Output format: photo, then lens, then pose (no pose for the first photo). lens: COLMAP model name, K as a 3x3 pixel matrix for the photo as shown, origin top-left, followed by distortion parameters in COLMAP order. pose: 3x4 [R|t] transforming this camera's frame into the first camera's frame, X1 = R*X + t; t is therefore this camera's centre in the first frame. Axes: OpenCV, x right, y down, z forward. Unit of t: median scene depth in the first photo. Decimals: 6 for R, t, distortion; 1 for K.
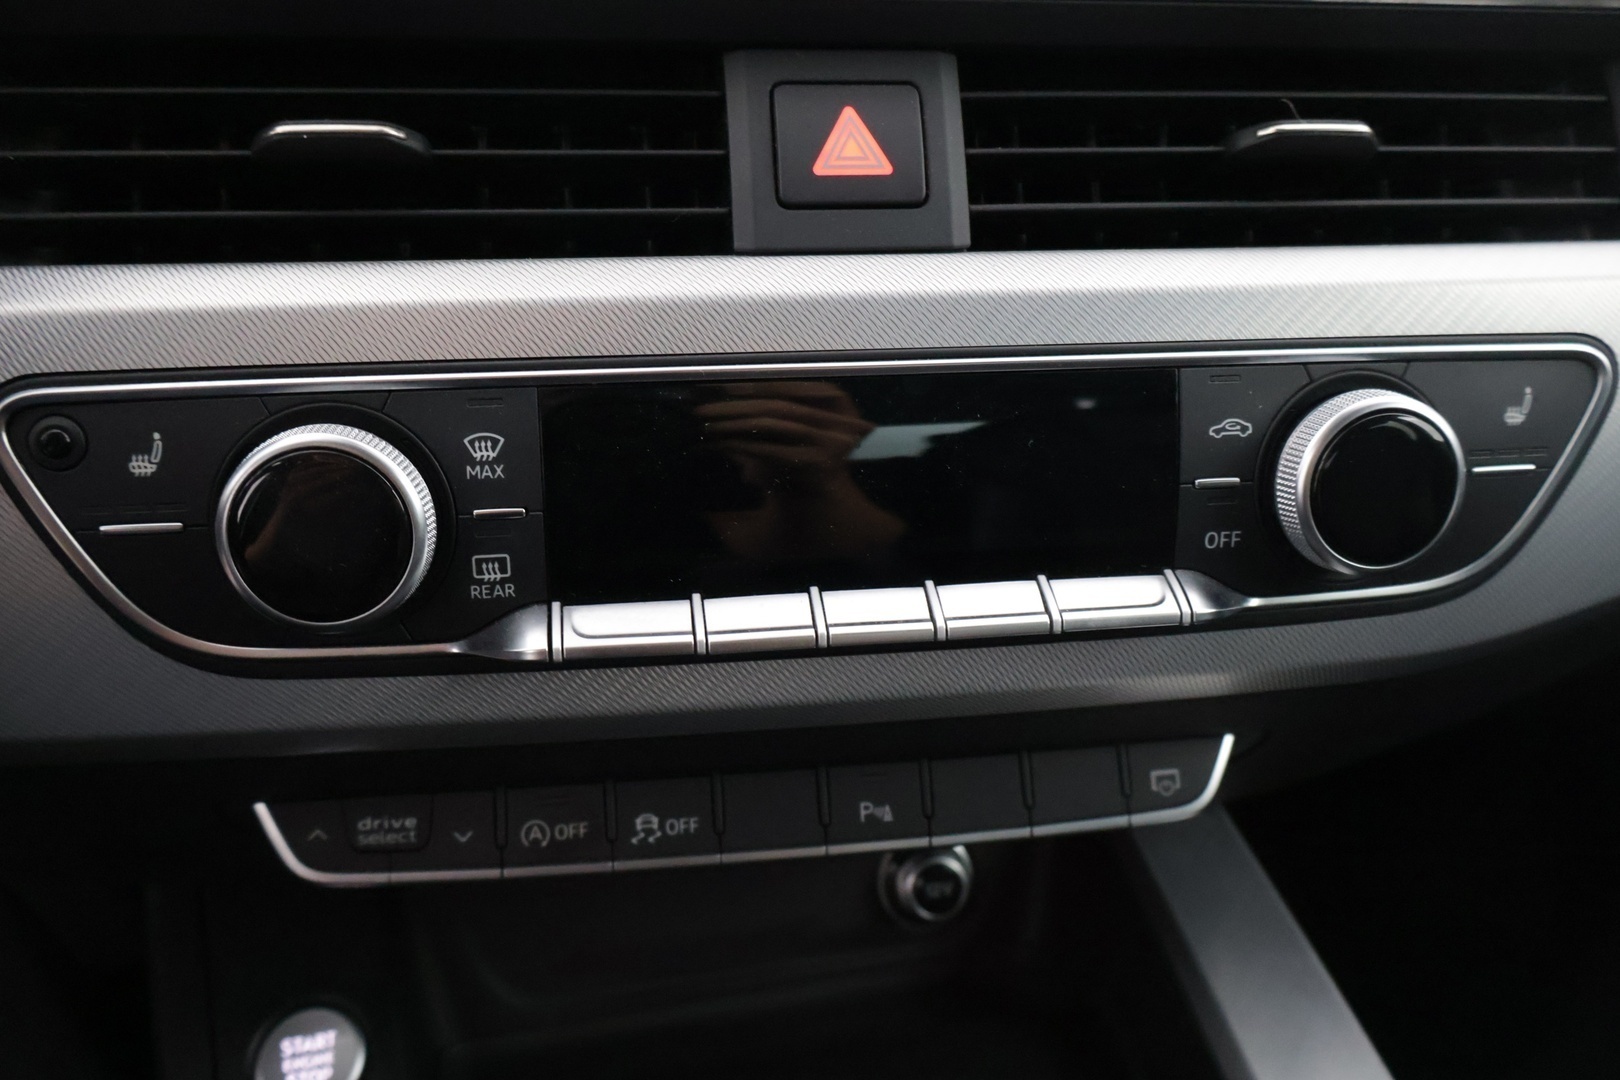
lens RADIAL K [[1358.8, 0, 810.0], [0, 1358.8, 540.0], [0, 0, 1]] dist [-0.003095, 0.001015]
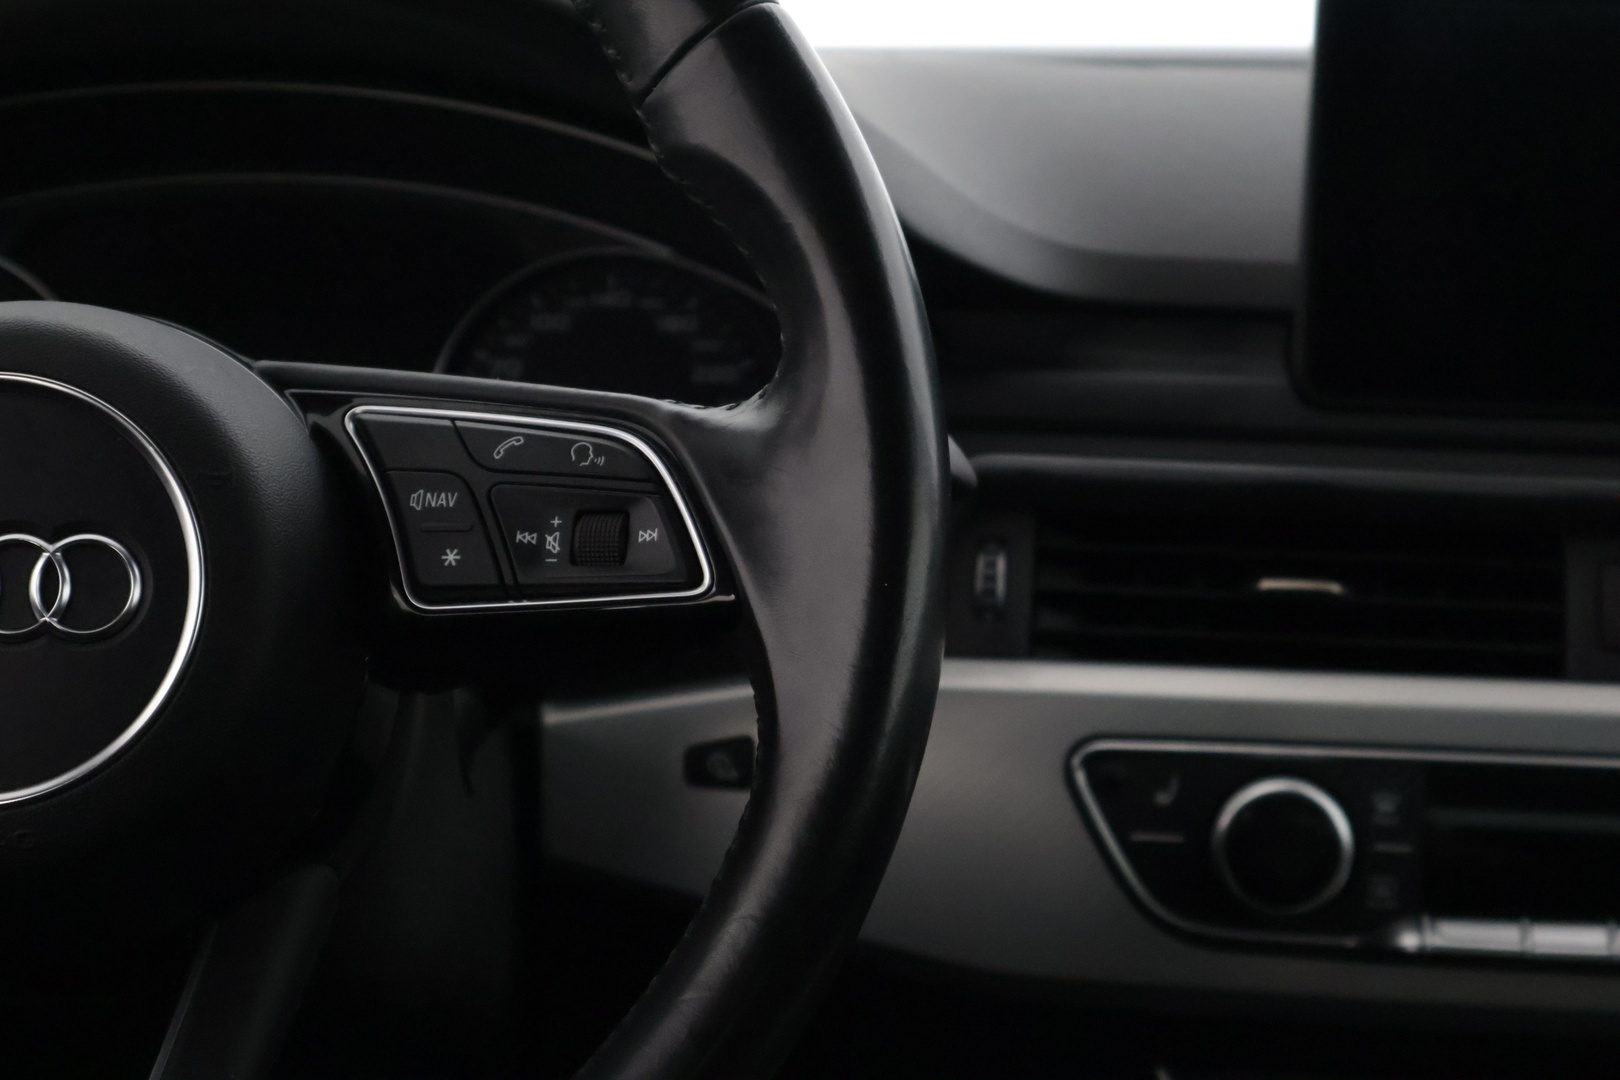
lens RADIAL K [[3294.1, 0, 810.0], [0, 3294.1, 540.0], [0, 0, 1]] dist [0.062764, -0.094091]
pose [[0.967674, 0.053319, -0.246505, 0.019976], [-0.096483, 0.981310, -0.166496, 0.283214], [0.233020, 0.184897, 0.954733, -2.406035]]
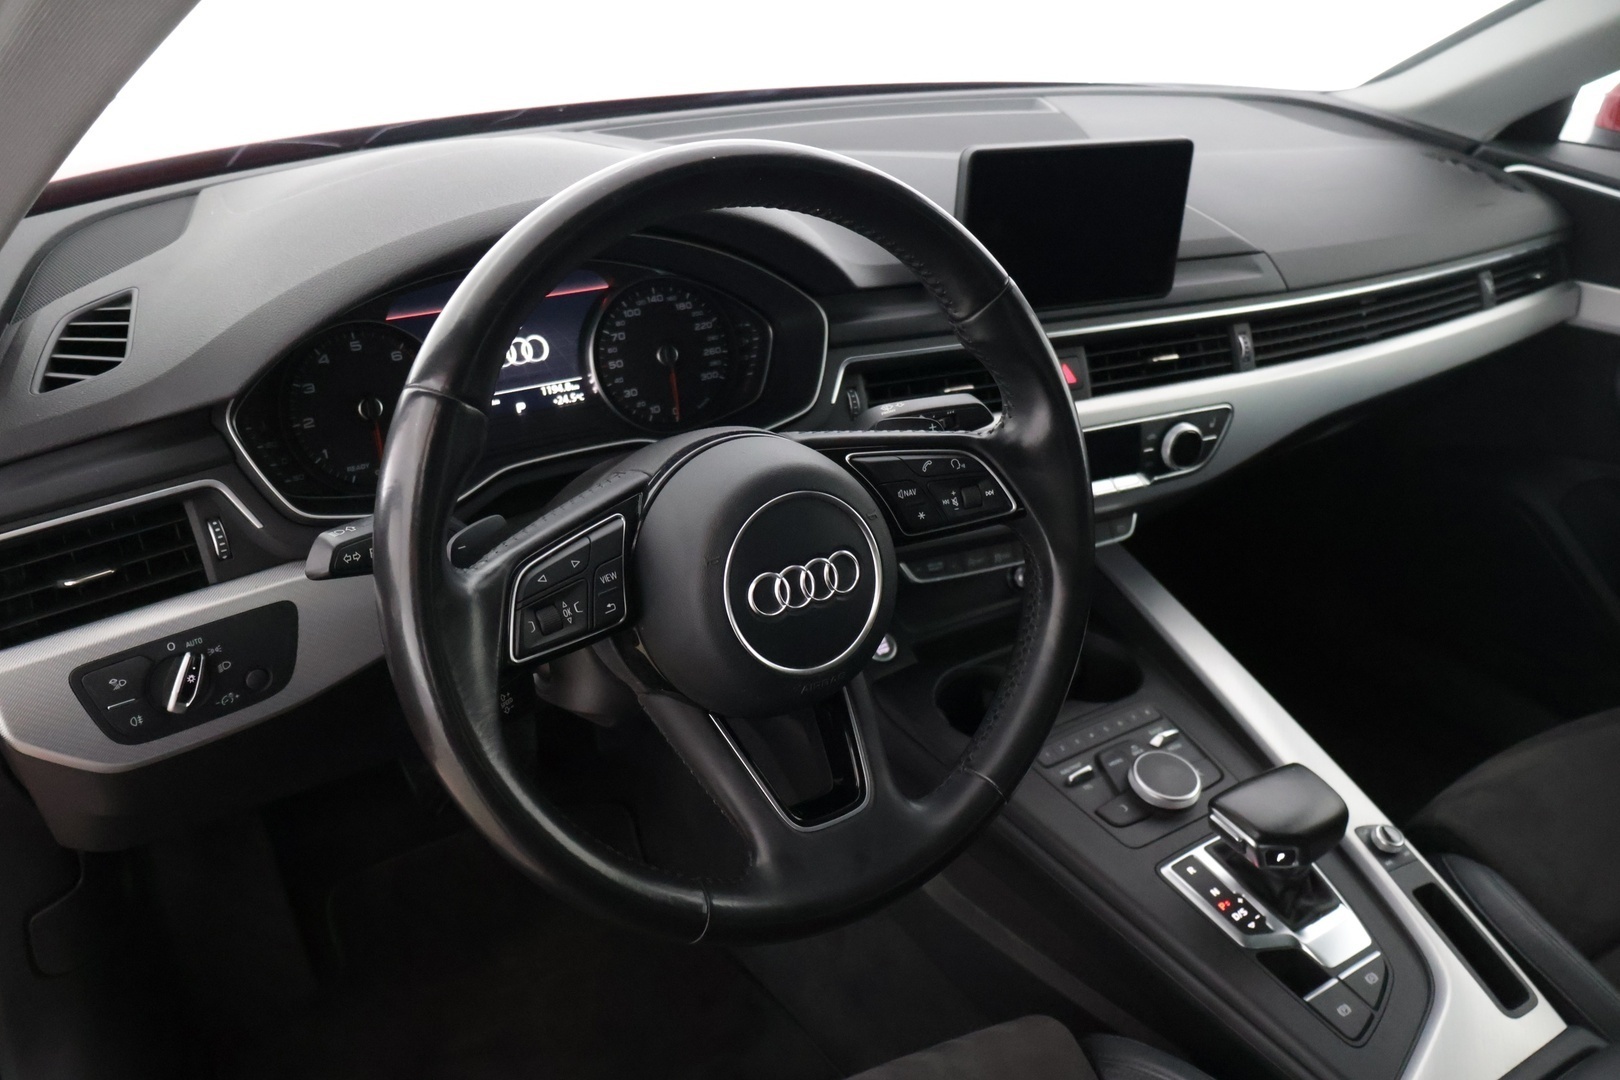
lens RADIAL K [[1358.8, 0, 810.0], [0, 1358.8, 540.0], [0, 0, 1]] dist [-0.003095, 0.001015]
pose [[0.949624, -0.117326, 0.290600, -1.834720], [0.075608, 0.985657, 0.150874, -0.460819], [-0.304134, -0.121302, 0.944875, -2.494275]]
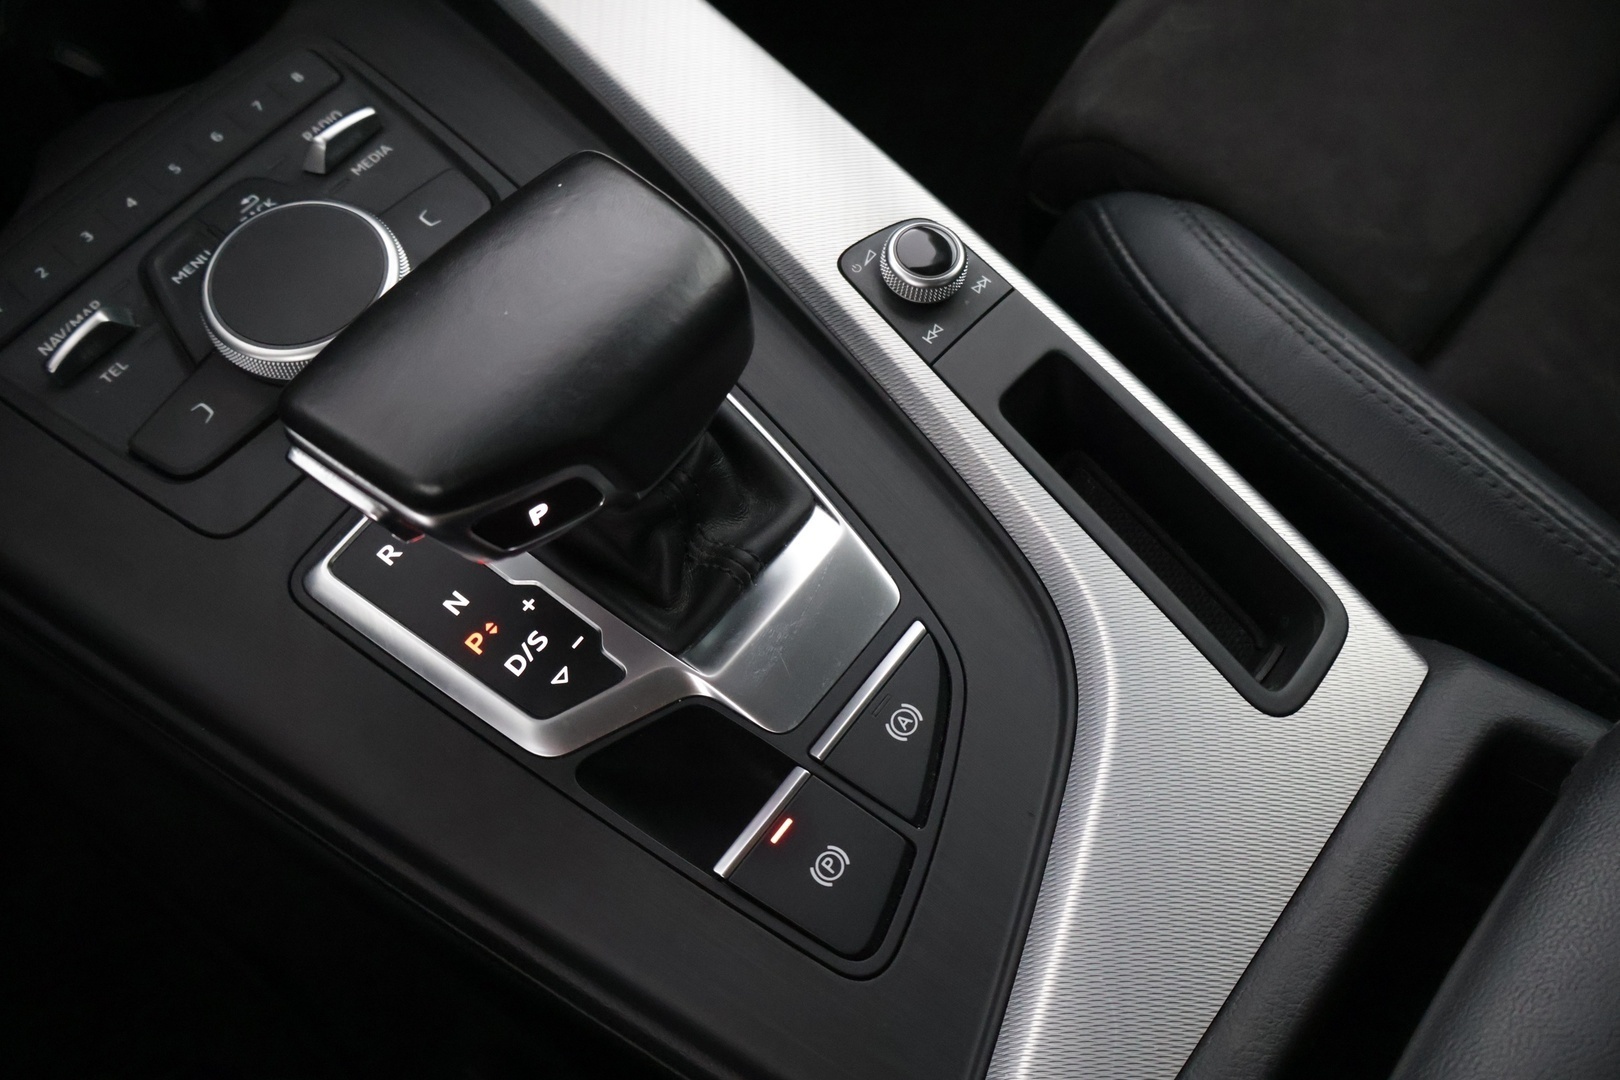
lens RADIAL K [[1358.8, 0, 810.0], [0, 1358.8, 540.0], [0, 0, 1]] dist [-0.003095, 0.001015]
pose [[0.810127, -0.540673, 0.226643, 0.056378], [0.305743, 0.719506, 0.623564, 0.329845], [-0.500215, -0.435872, 0.748198, -0.678815]]
